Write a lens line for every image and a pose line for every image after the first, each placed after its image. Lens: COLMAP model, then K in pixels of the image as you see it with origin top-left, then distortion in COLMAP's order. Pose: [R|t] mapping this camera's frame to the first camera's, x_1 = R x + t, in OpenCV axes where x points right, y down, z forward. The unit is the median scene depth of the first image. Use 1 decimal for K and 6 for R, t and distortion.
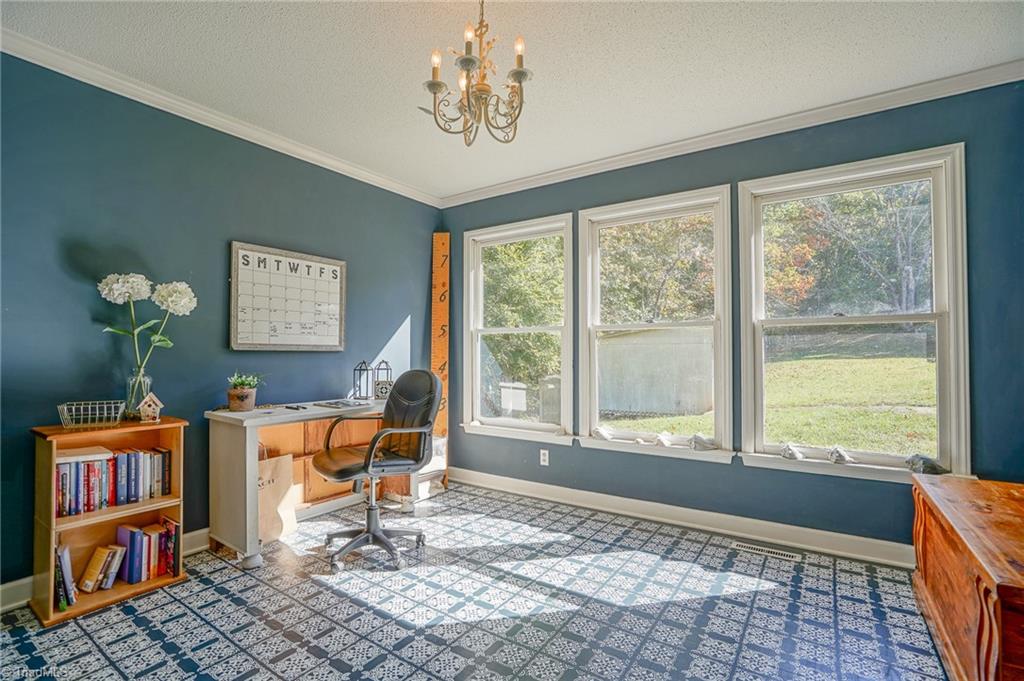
lens RADIAL K [[474.9, 0, 504.7], [0, 474.9, 340.3], [0, 0, 1]] dist [-0.058018, 0.022386]
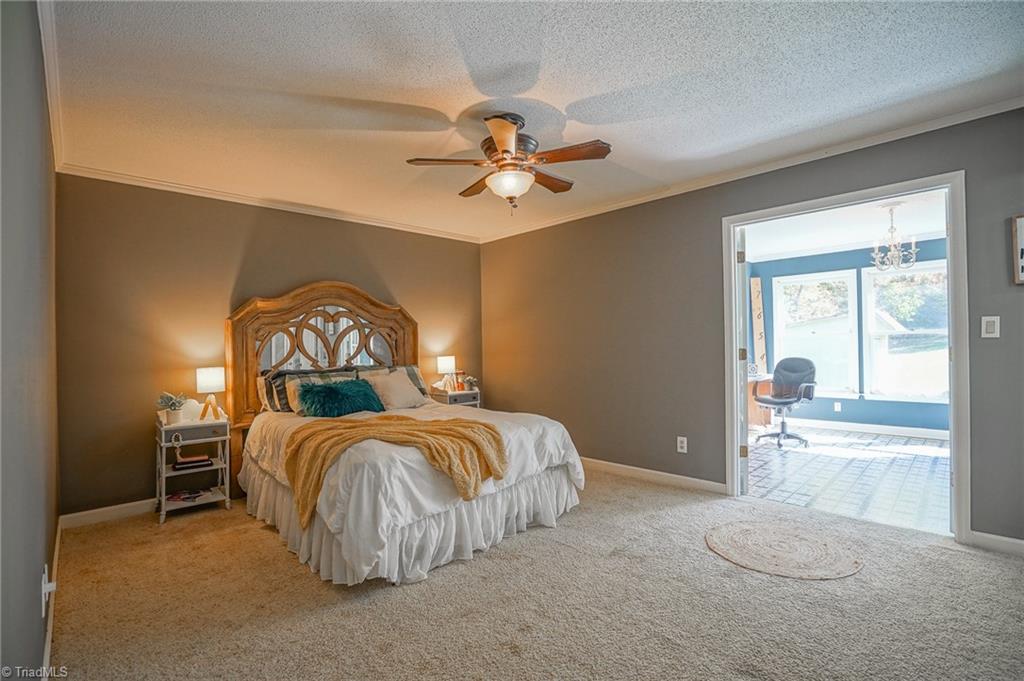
lens RADIAL K [[474.9, 0, 510.1], [0, 474.9, 348.3], [0, 0, 1]] dist [-0.058018, 0.022386]
pose [[0.981216, -0.014091, -0.192399, -0.913400], [0.019426, 0.999477, 0.025869, -0.048973], [0.191934, -0.029121, 0.980976, -1.097602]]
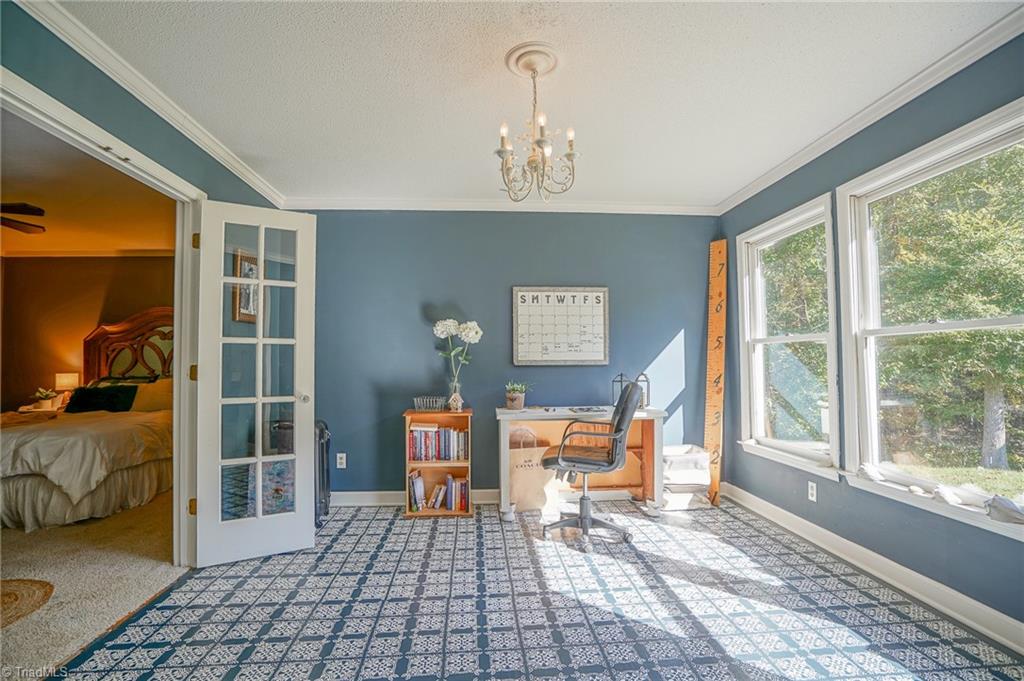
lens RADIAL K [[474.9, 0, 502.7], [0, 474.9, 341.6], [0, 0, 1]] dist [-0.058018, 0.022386]
pose [[0.621855, -0.040840, -0.782067, 0.451844], [0.028028, 0.999160, -0.029891, -0.007177], [0.782631, -0.003332, 0.622477, 0.080646]]
